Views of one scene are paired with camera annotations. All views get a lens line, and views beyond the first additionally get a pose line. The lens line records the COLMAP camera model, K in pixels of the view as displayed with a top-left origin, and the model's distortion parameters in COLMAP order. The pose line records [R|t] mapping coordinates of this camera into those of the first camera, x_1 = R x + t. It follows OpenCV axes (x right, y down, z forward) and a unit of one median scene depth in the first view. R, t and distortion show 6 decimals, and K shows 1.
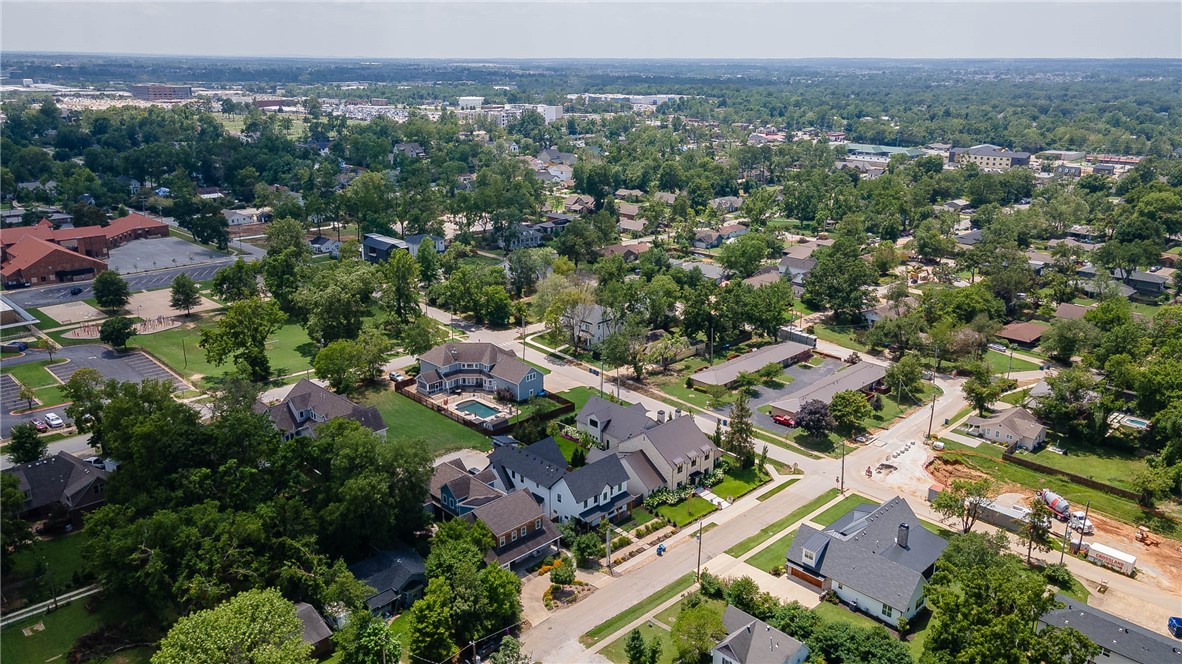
lens RADIAL K [[867.5, 0, 591.0], [0, 867.5, 332.0], [0, 0, 1]] dist [0.059289, 0.004936]
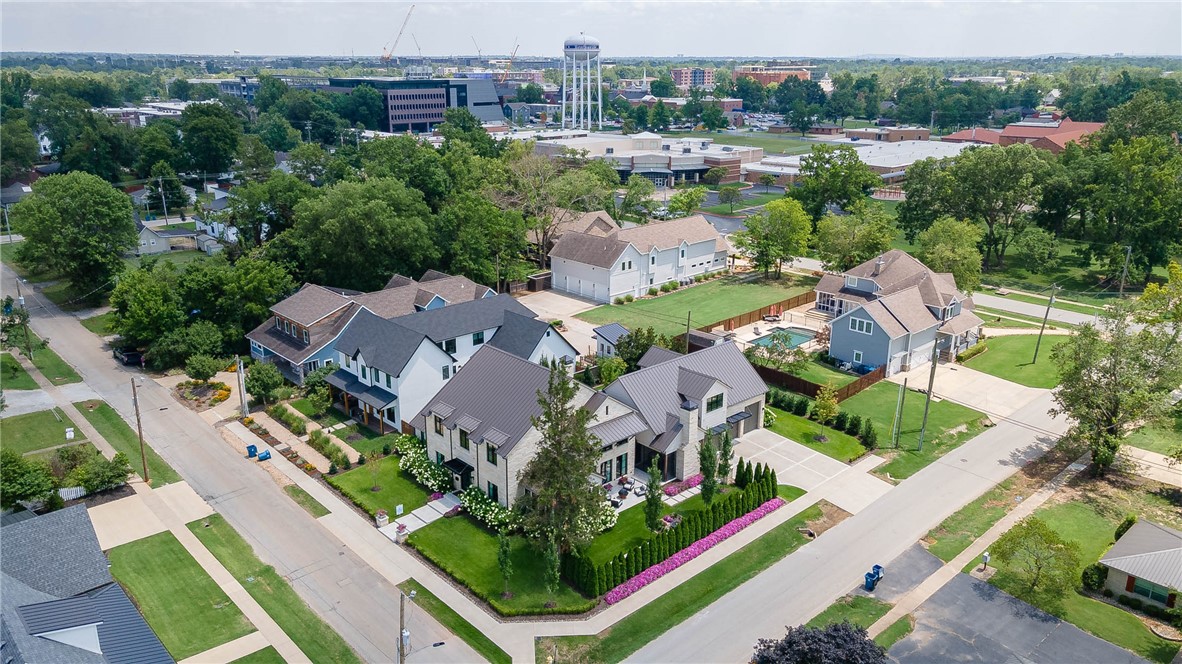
lens RADIAL K [[867.5, 0, 591.0], [0, 867.5, 332.0], [0, 0, 1]] dist [0.059289, 0.004936]
pose [[-0.035708, 0.292990, -0.955449, 0.502283], [-0.301634, 0.908311, 0.289808, -0.054817], [0.952755, 0.298545, 0.055942, 0.939905]]
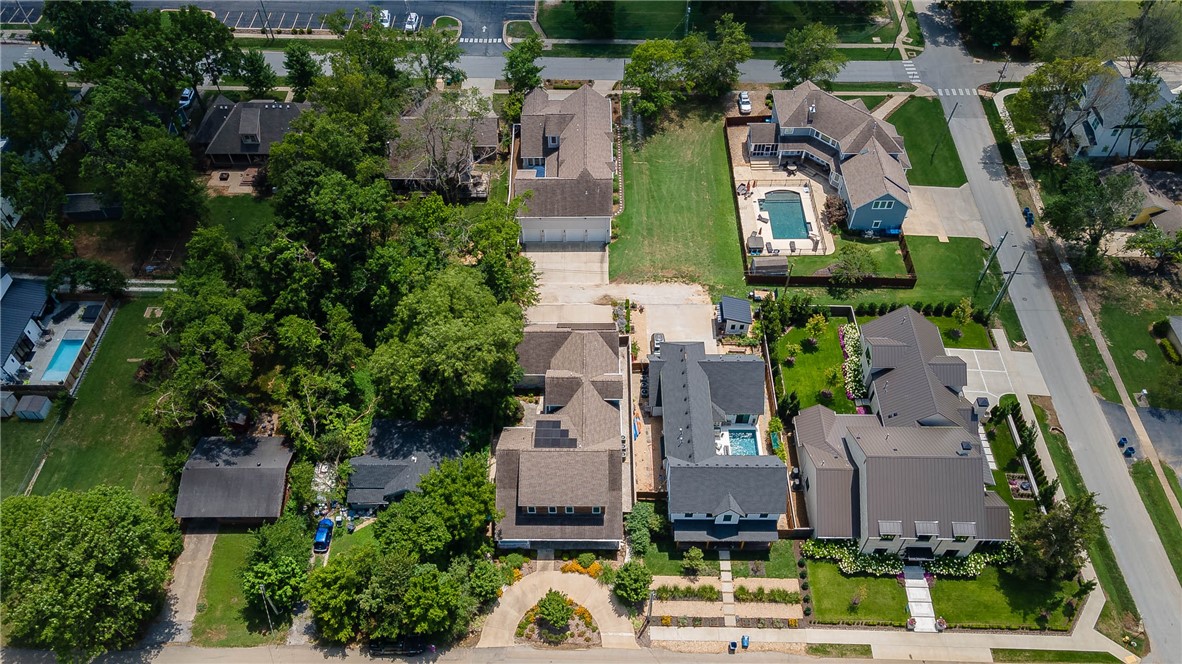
lens RADIAL K [[867.5, 0, 591.0], [0, 867.5, 332.0], [0, 0, 1]] dist [0.059289, 0.004936]
pose [[0.705720, 0.544363, -0.453462, 0.140534], [-0.211976, 0.772954, 0.598004, -0.247950], [0.676036, -0.325900, 0.660881, 0.456703]]
